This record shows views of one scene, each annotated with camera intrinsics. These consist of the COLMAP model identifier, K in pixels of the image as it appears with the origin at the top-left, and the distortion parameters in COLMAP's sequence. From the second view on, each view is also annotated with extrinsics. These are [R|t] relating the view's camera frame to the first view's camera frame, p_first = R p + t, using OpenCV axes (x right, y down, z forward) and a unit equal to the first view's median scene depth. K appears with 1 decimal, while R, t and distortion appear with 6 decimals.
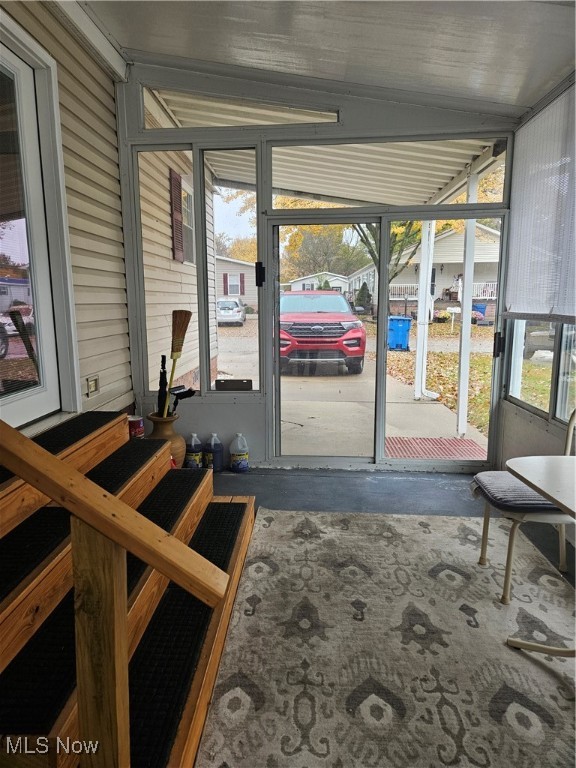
lens RADIAL K [[511.7, 0, 285.7], [0, 511.7, 384.4], [0, 0, 1]] dist [0.049958, -0.029465]
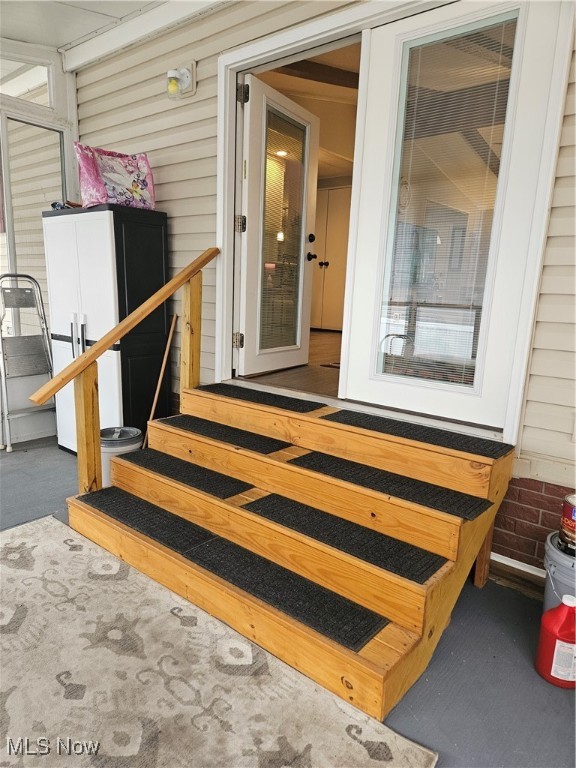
lens RADIAL K [[511.7, 0, 287.1], [0, 511.7, 385.9], [0, 0, 1]] dist [0.049958, -0.029465]
pose [[-0.604099, 0.143042, -0.783966, 0.501916], [-0.158666, 0.942474, 0.294225, -0.264489], [0.780954, 0.302130, -0.546652, 1.583046]]
